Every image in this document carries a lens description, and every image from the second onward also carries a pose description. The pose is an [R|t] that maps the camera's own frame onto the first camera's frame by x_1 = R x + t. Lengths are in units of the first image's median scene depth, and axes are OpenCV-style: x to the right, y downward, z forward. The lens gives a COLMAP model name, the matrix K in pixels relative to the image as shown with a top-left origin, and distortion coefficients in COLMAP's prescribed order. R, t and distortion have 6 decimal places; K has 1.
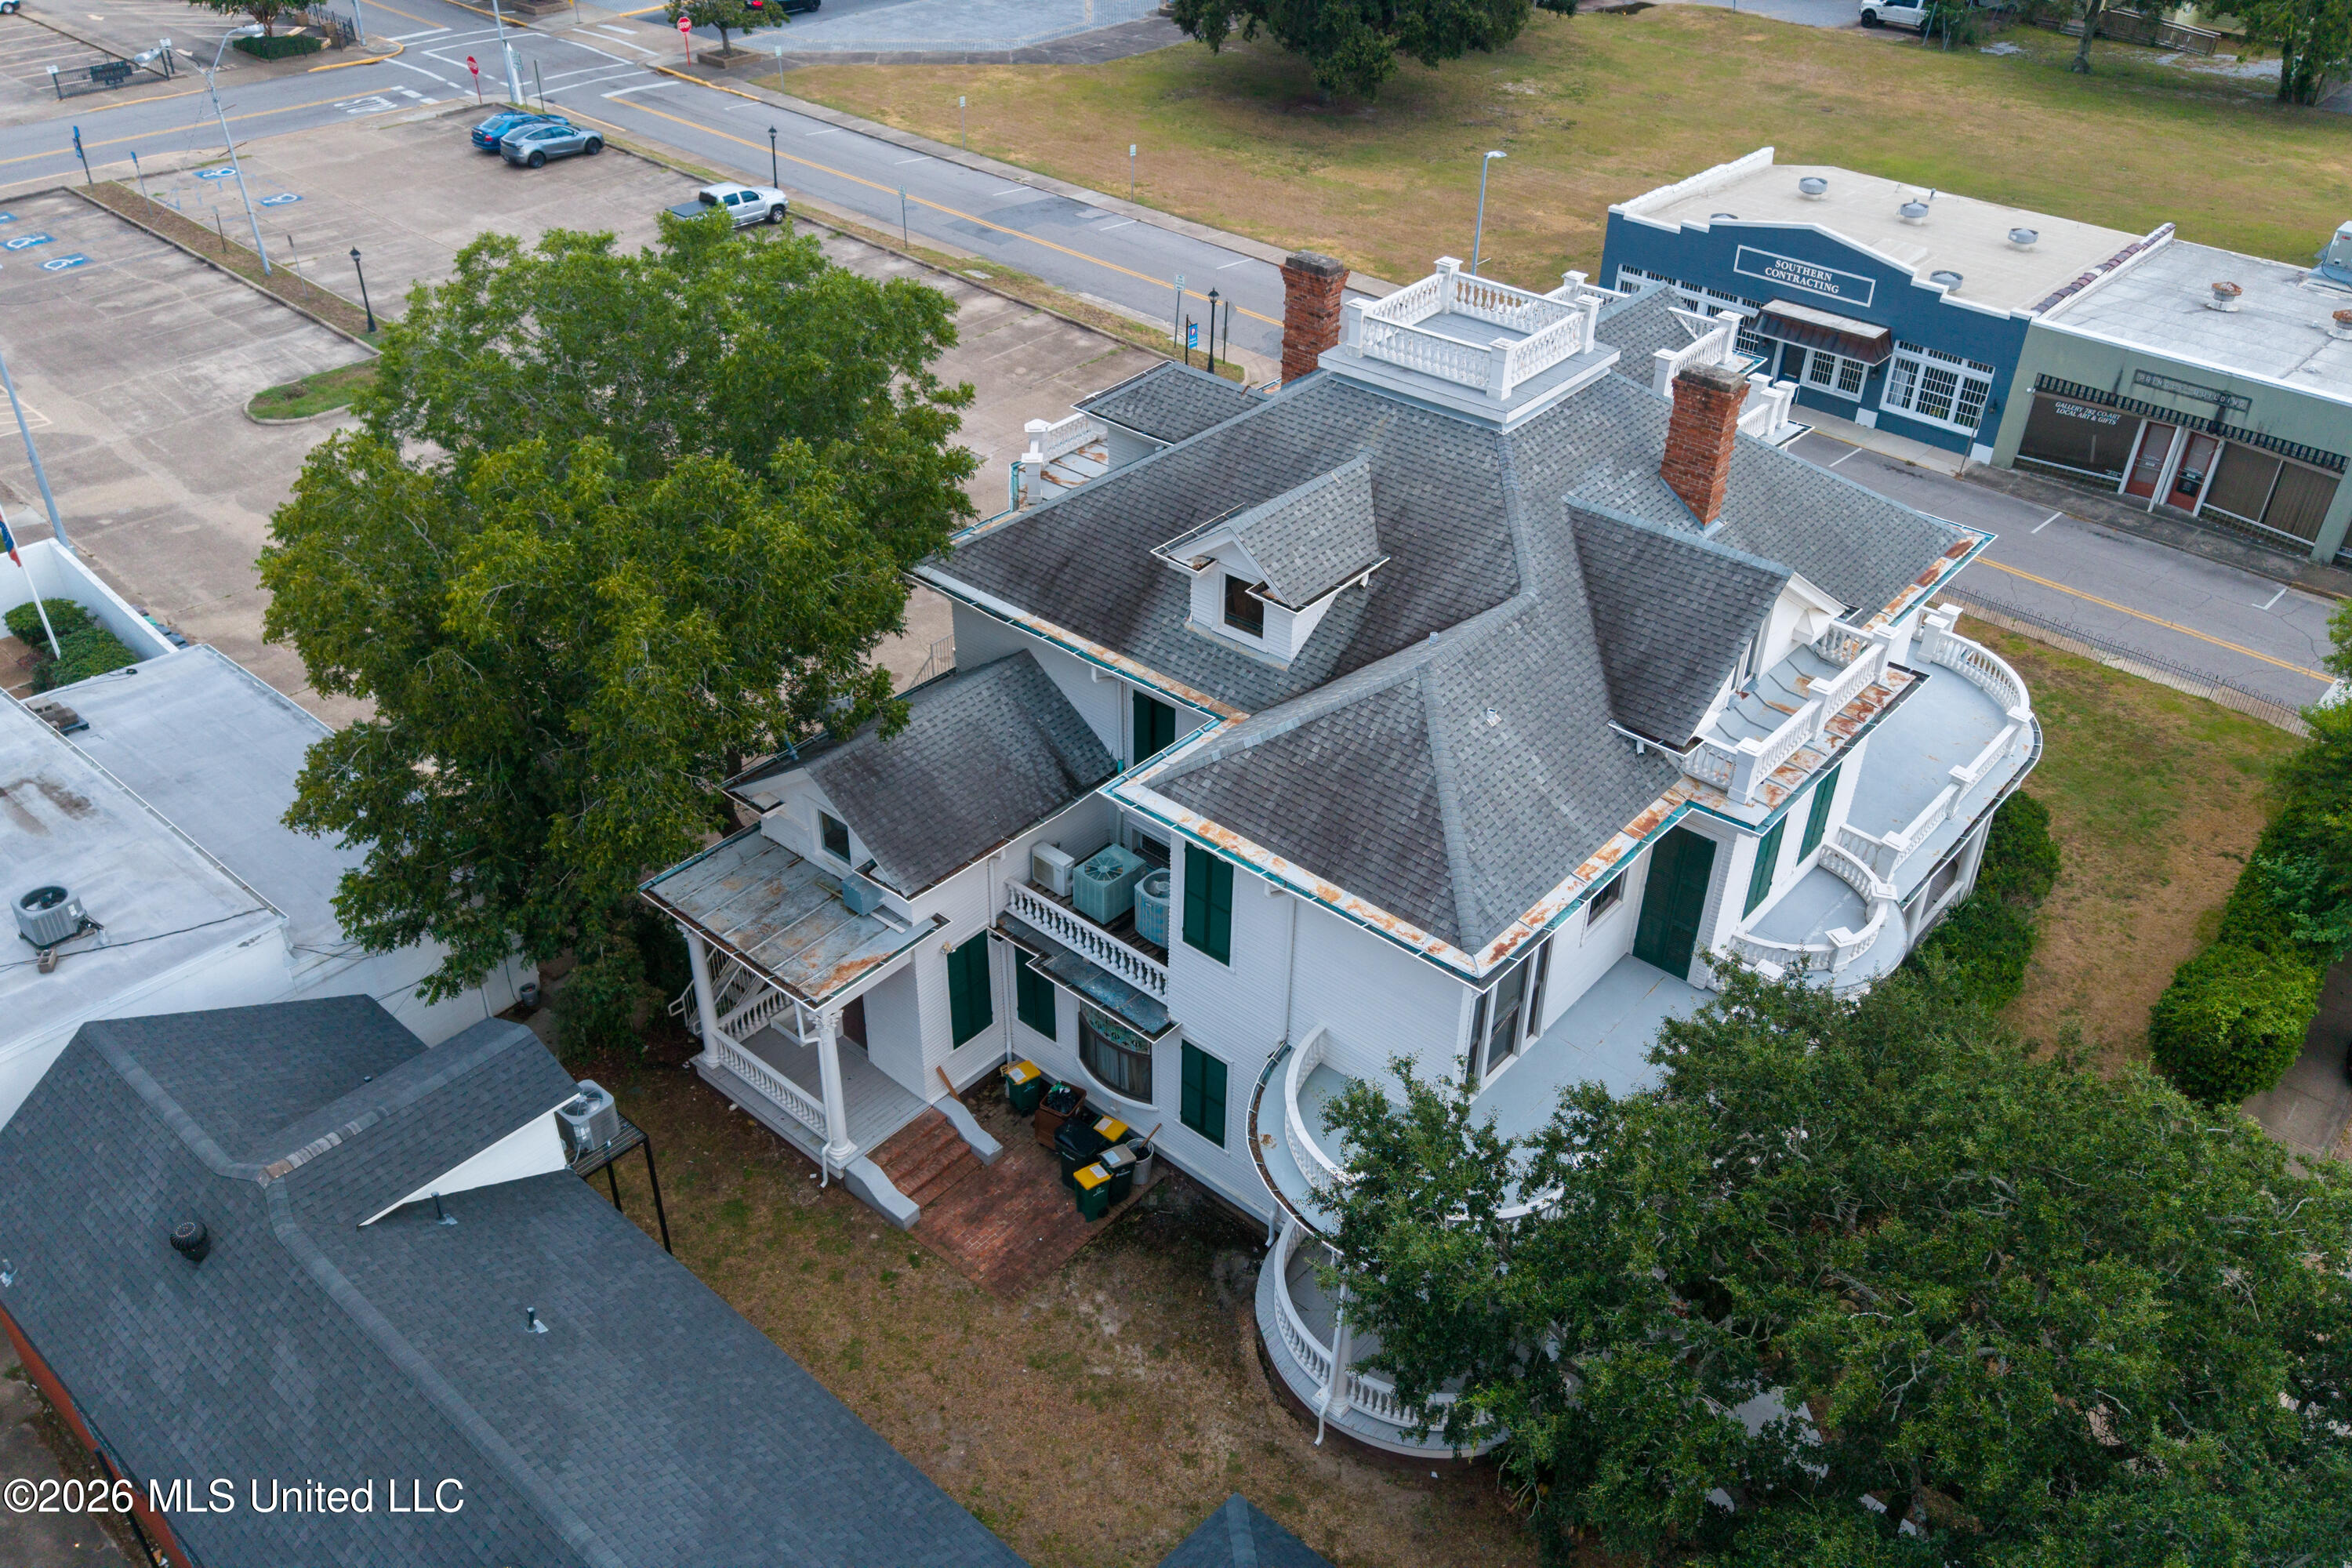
lens RADIAL K [[1878.6, 0, 1179.9], [0, 1878.6, 786.4], [0, 0, 1]] dist [0.004450, -0.002102]
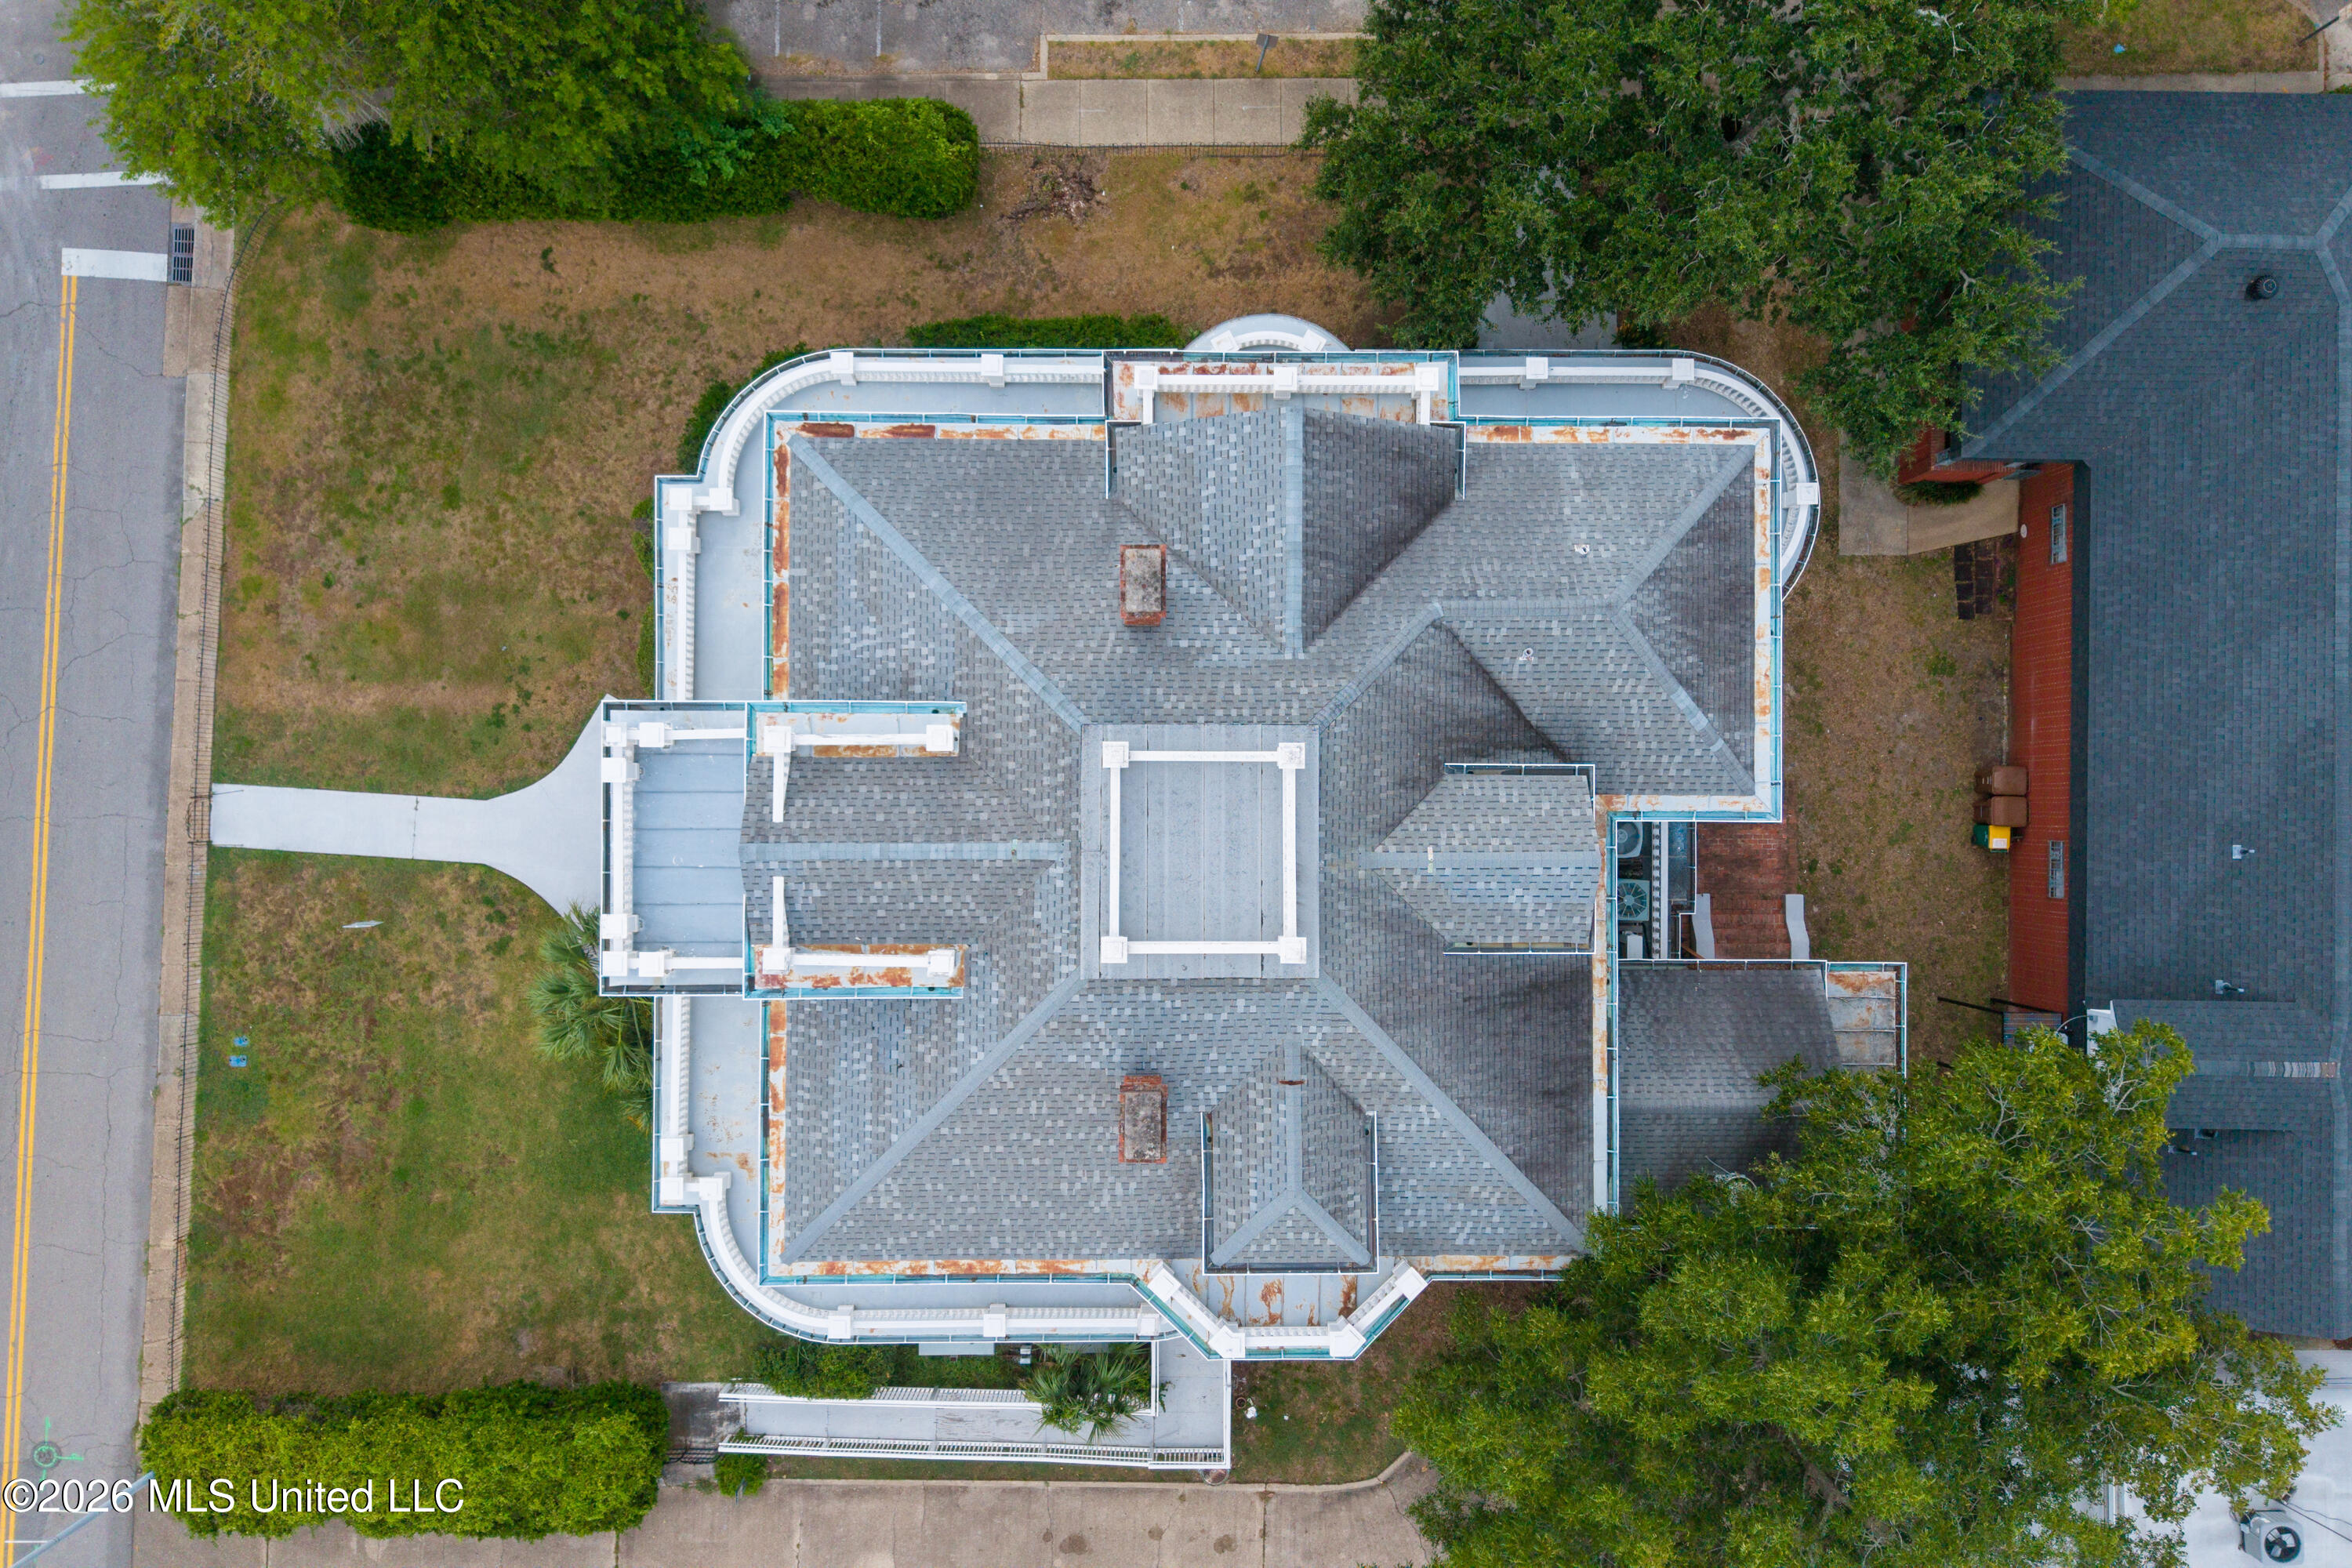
lens RADIAL K [[1878.6, 0, 1179.5], [0, 1878.6, 786.1], [0, 0, 1]] dist [0.004450, -0.002102]
pose [[-0.650849, -0.758896, -0.021739, 0.254900], [0.431055, -0.392952, 0.812269, -1.178026], [-0.624970, 0.519294, 0.582878, 0.597113]]
